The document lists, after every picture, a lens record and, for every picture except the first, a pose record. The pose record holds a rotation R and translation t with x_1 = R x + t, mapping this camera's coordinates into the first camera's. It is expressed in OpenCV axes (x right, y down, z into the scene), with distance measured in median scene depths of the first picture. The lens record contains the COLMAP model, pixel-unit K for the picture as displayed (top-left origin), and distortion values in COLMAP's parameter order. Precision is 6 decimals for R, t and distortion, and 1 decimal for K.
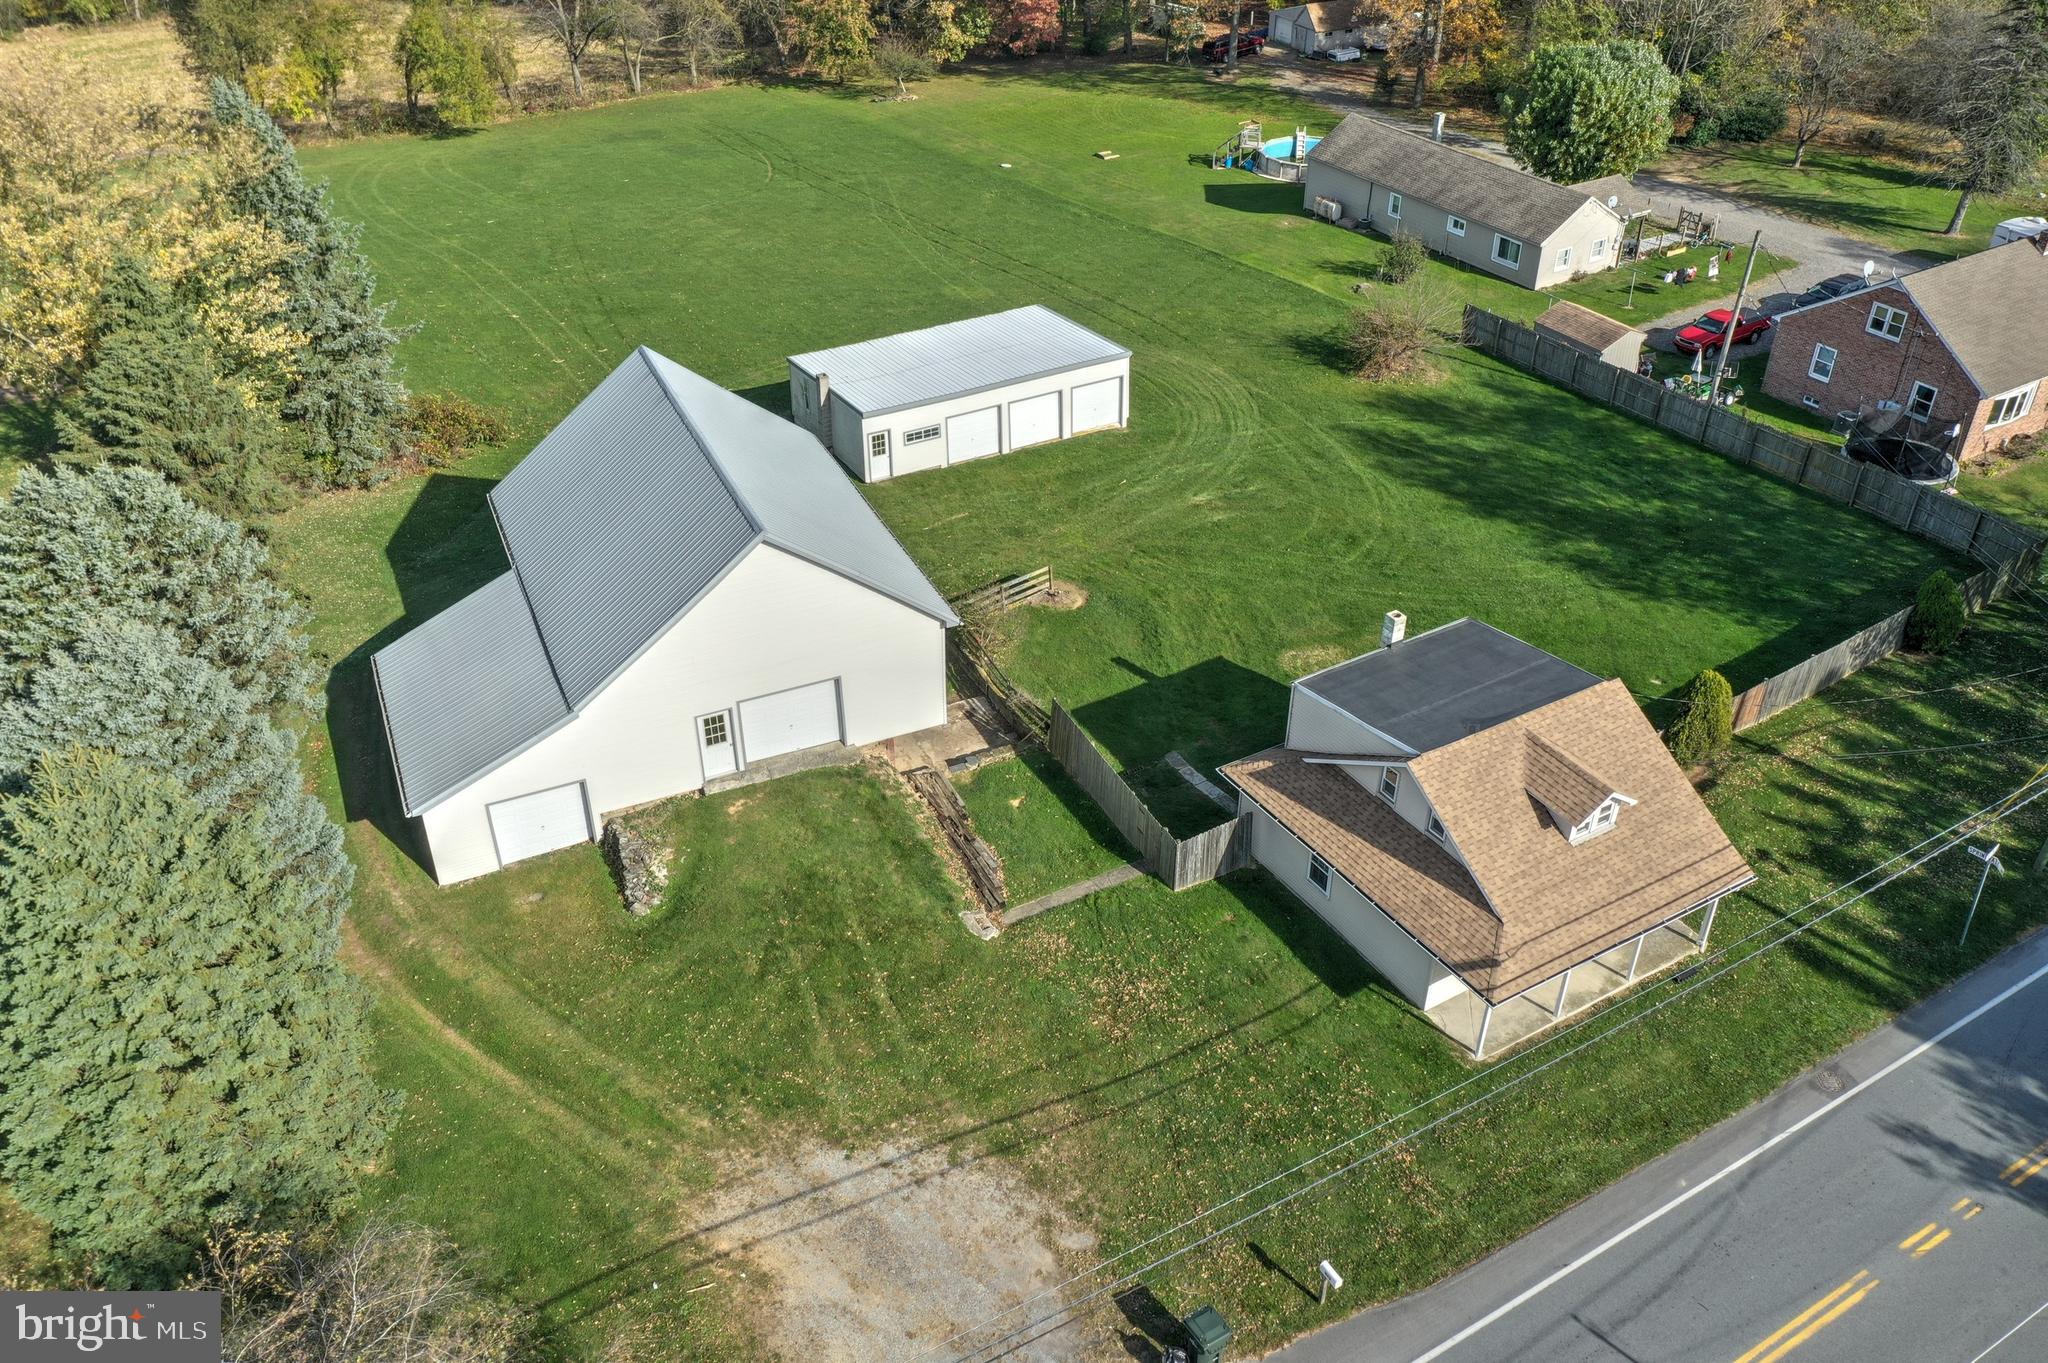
lens RADIAL K [[1609.9, 0, 1033.7], [0, 1609.9, 678.2], [0, 0, 1]] dist [0.013592, 0.004436]
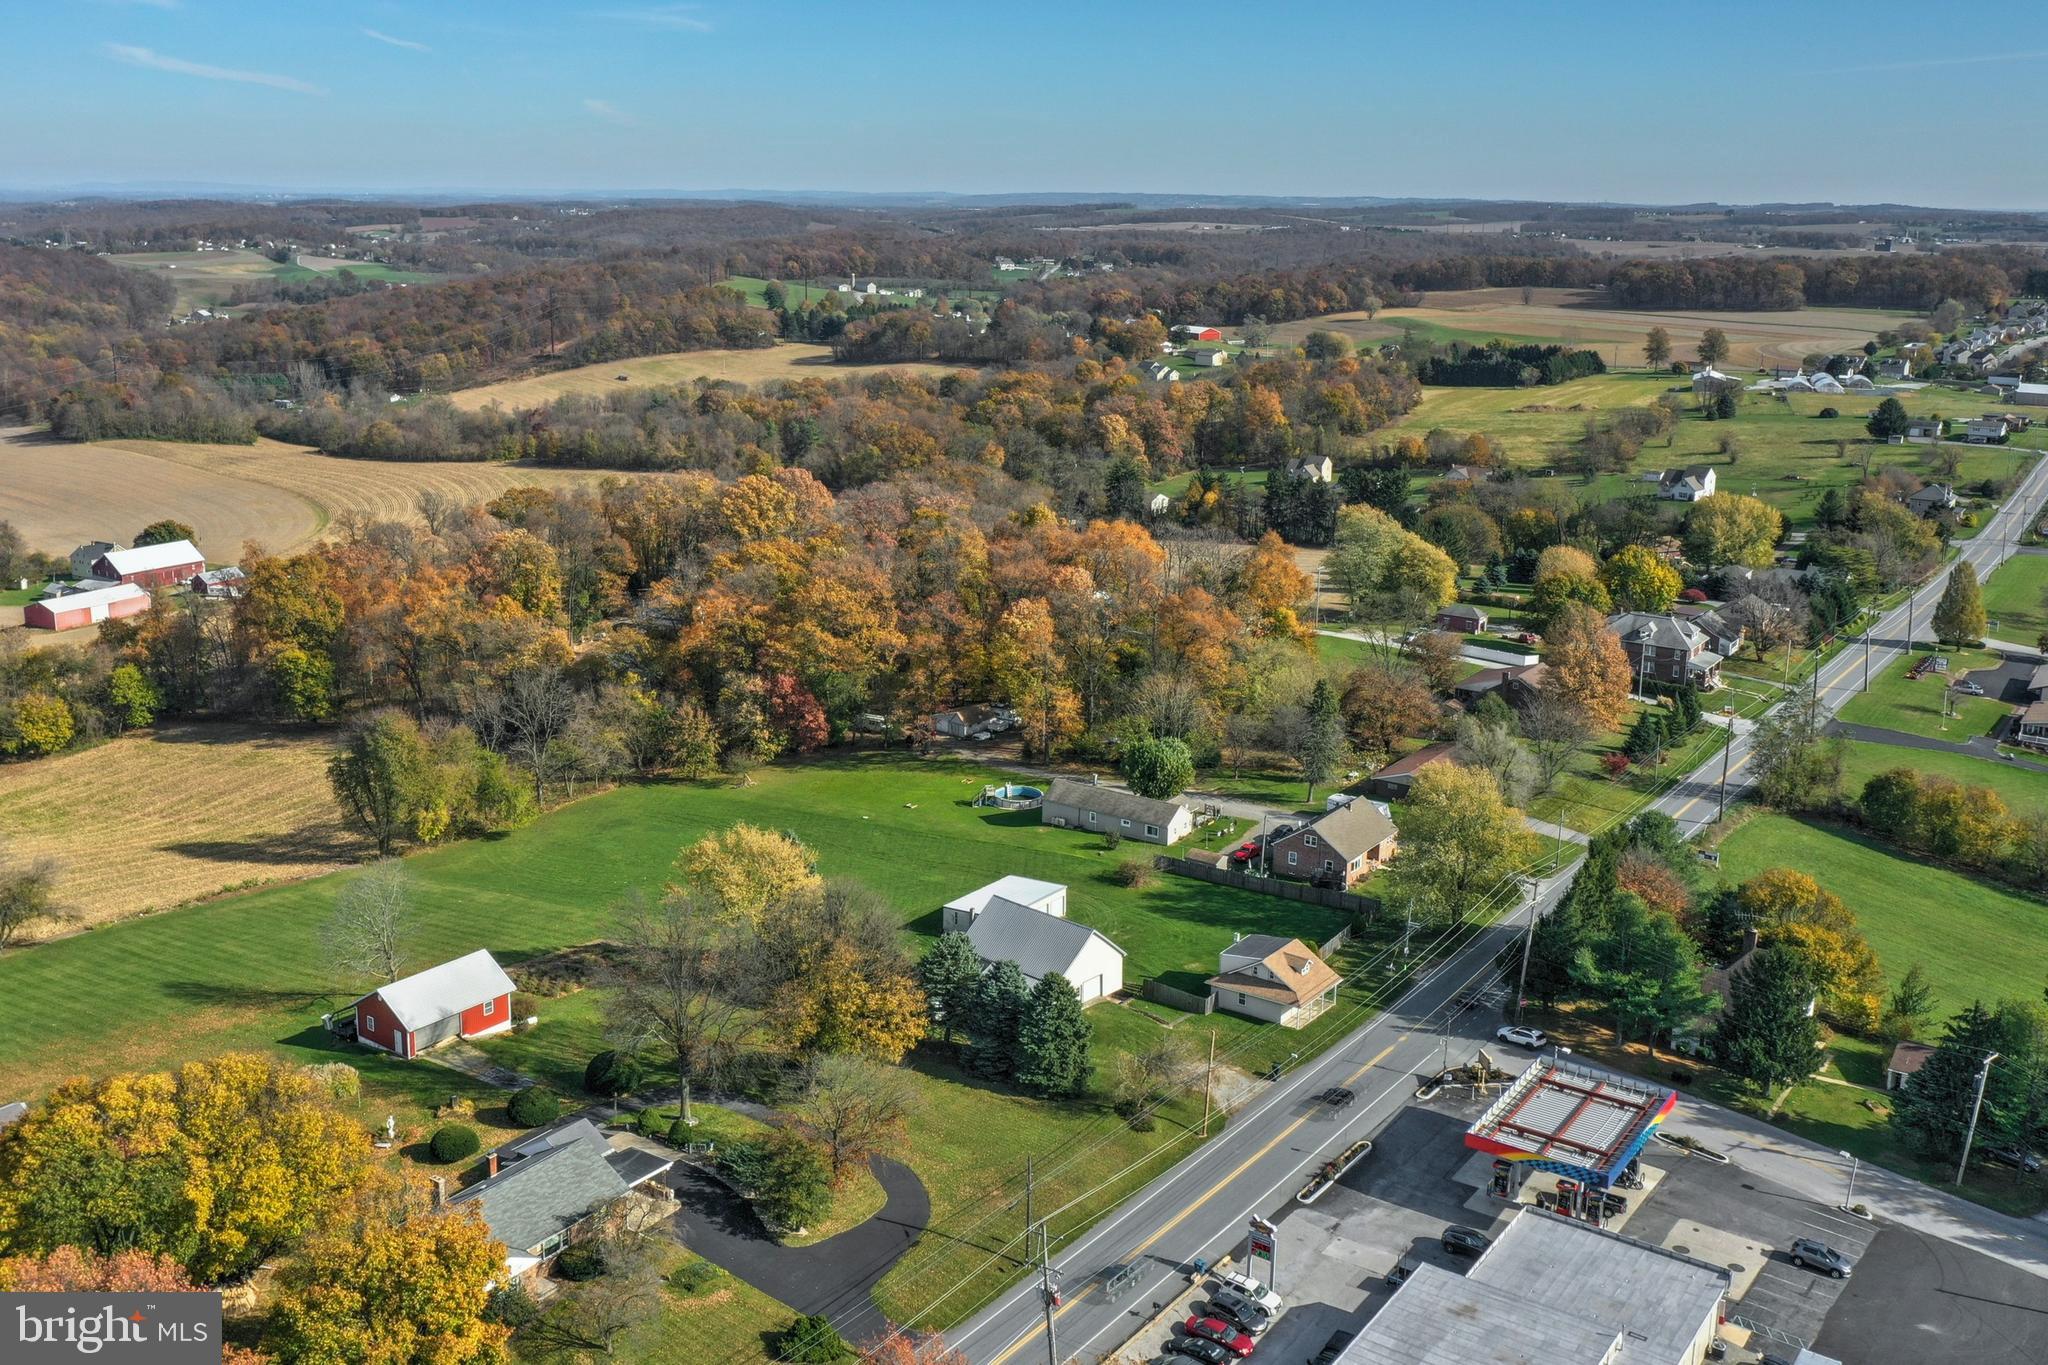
lens RADIAL K [[1907.6, 0, 992.6], [0, 1907.6, 684.6], [0, 0, 1]] dist [0.015149, -0.002320]
pose [[0.919644, -0.089436, 0.382435, -0.962478], [0.211135, 0.933640, -0.289377, 0.289773], [-0.331176, 0.346869, 0.877499, -1.430790]]
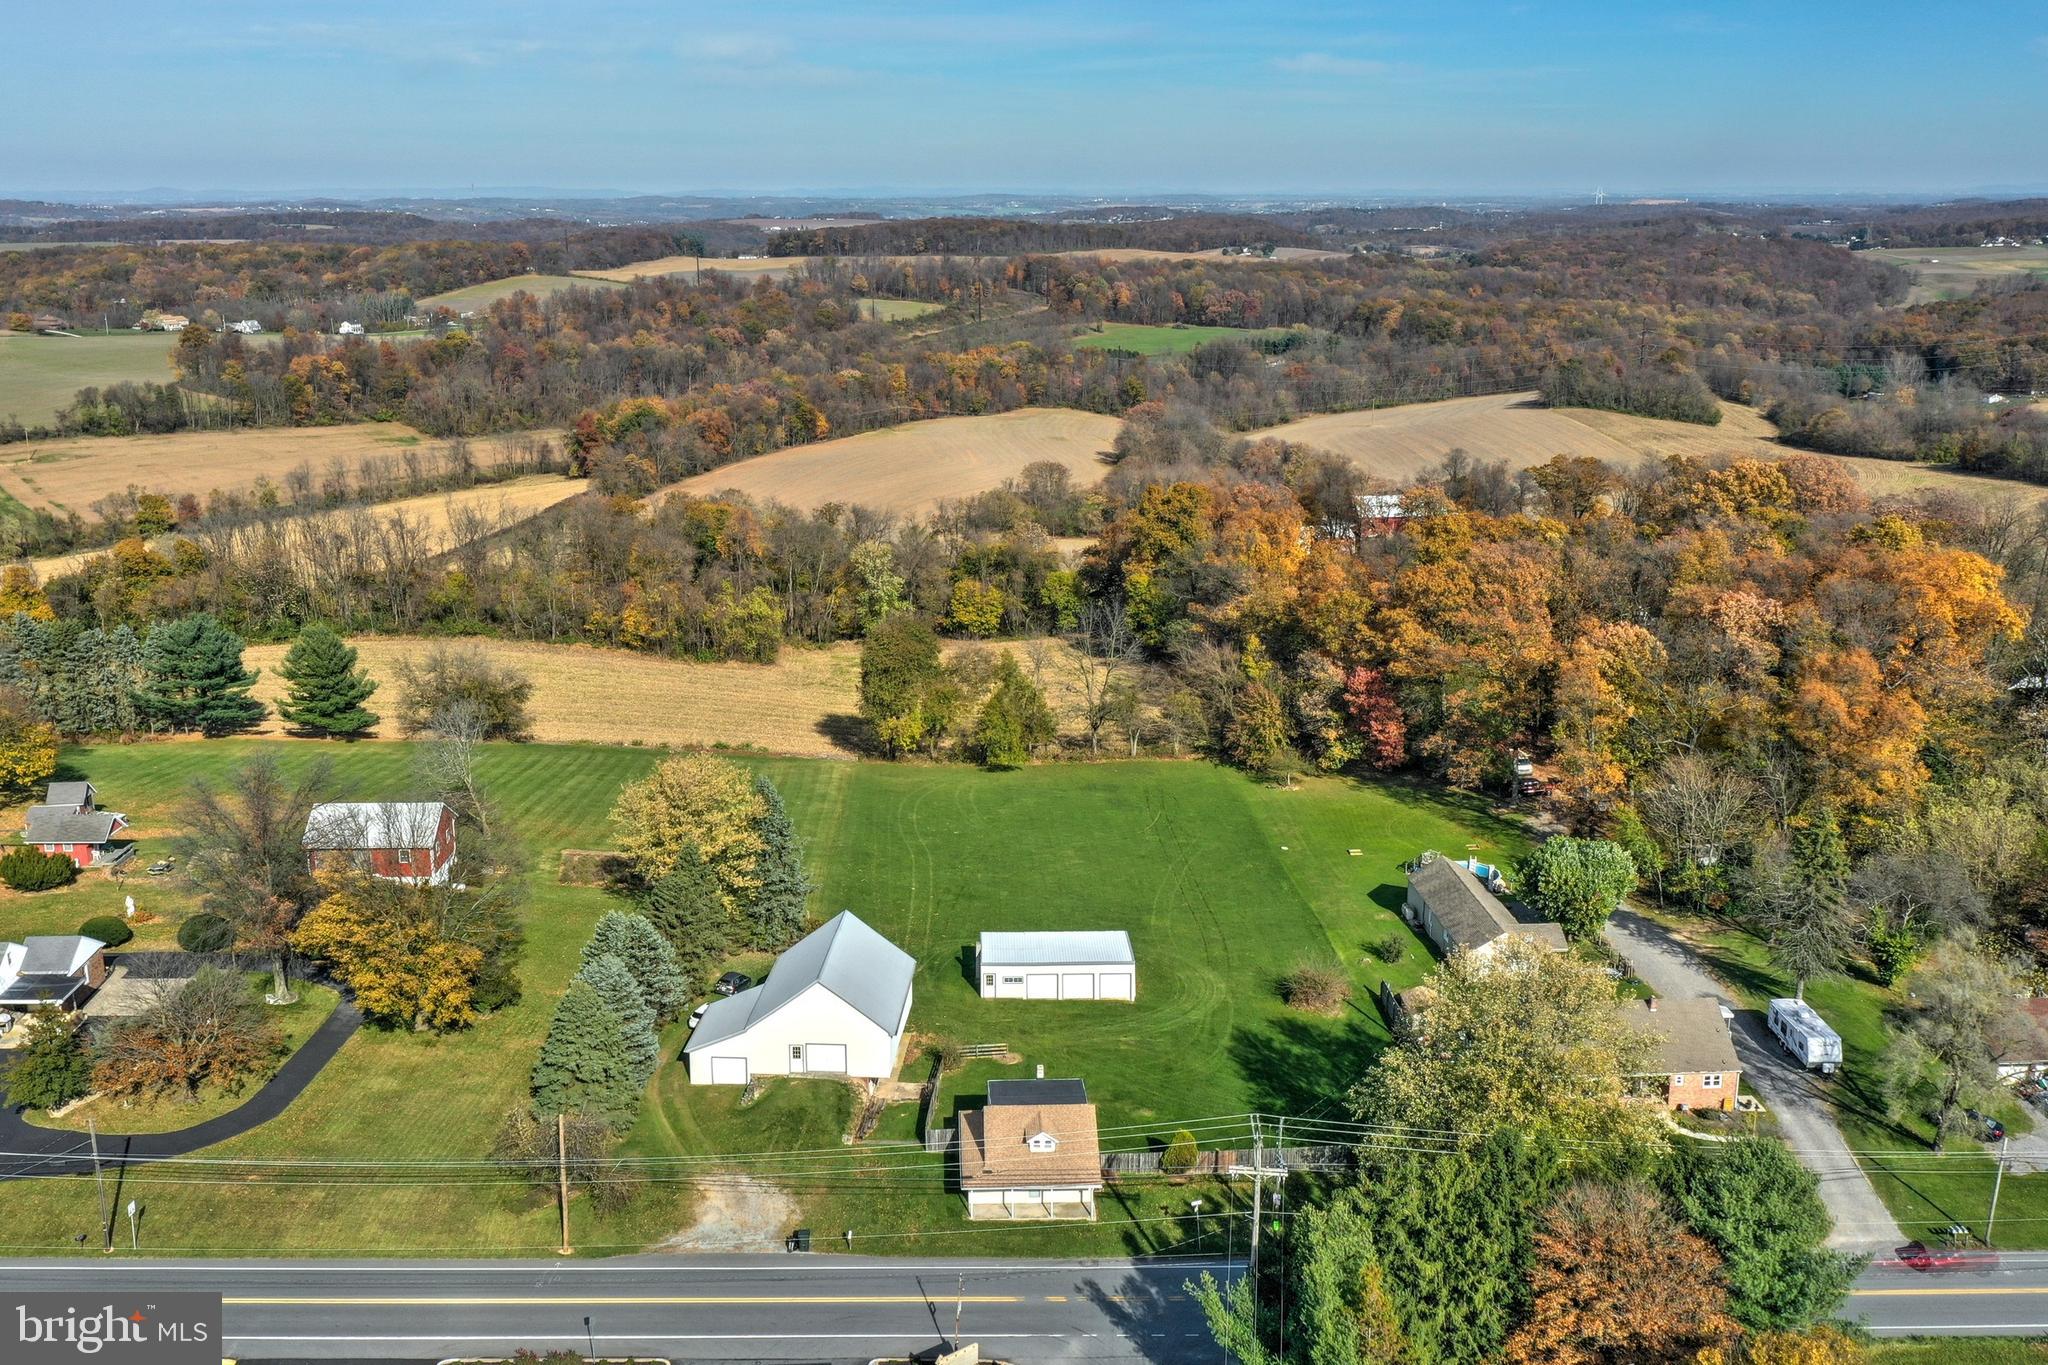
lens RADIAL K [[1907.6, 0, 992.6], [0, 1907.6, 684.6], [0, 0, 1]] dist [0.015149, -0.002320]
pose [[0.872663, 0.118986, -0.473606, 0.756041], [-0.269816, 0.925856, -0.264555, 0.109149], [0.407012, 0.358654, 0.840065, -0.865801]]
